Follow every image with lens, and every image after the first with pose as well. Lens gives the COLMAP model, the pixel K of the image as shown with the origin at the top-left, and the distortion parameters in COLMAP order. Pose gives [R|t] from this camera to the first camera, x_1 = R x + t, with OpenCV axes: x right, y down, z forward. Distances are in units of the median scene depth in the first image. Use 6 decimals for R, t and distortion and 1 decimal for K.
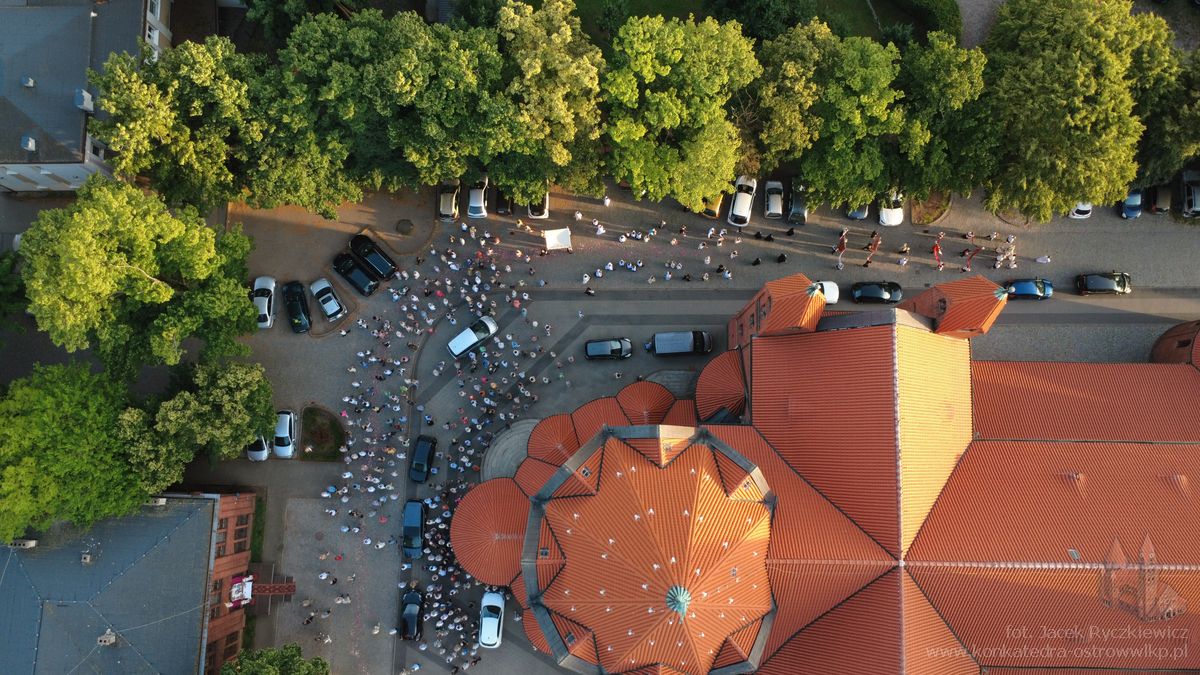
lens RADIAL K [[872.9, 0, 600.0], [0, 872.9, 337.5], [0, 0, 1]] dist [-0.000936, -0.098282]
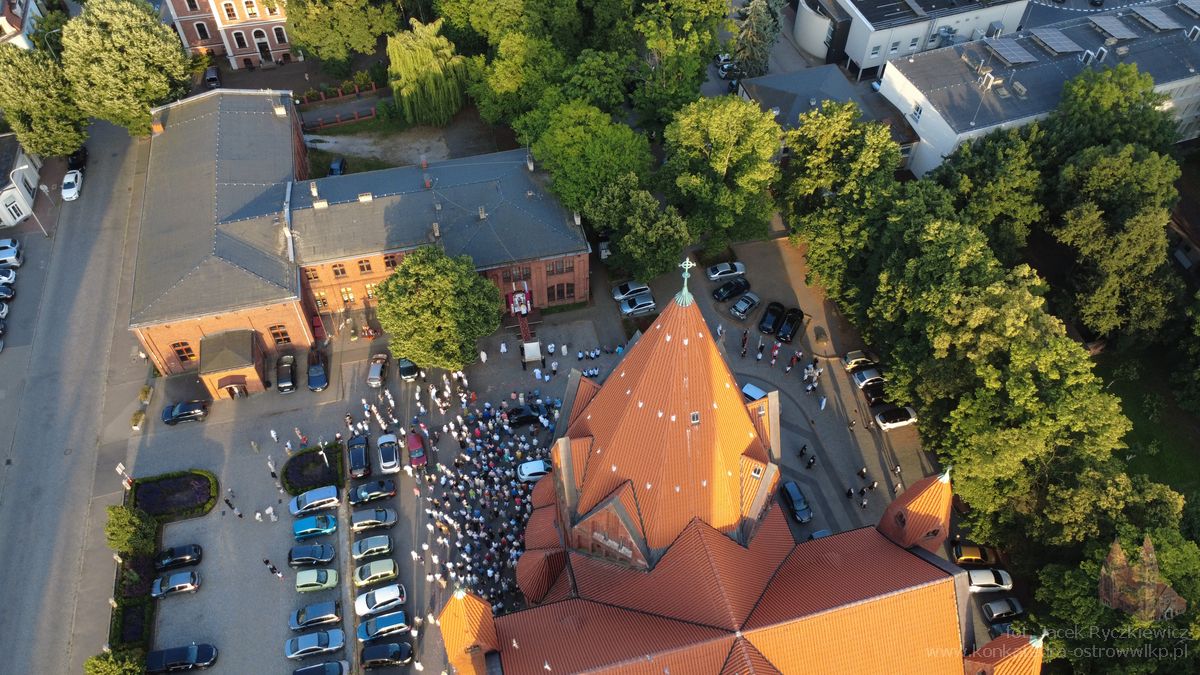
lens RADIAL K [[872.9, 0, 600.0], [0, 872.9, 337.5], [0, 0, 1]] dist [-0.000936, -0.098282]
pose [[0.261458, 0.740586, -0.619009, 0.569648], [-0.958423, 0.275143, -0.075638, 0.334451], [0.114300, 0.613049, 0.781733, -0.006023]]
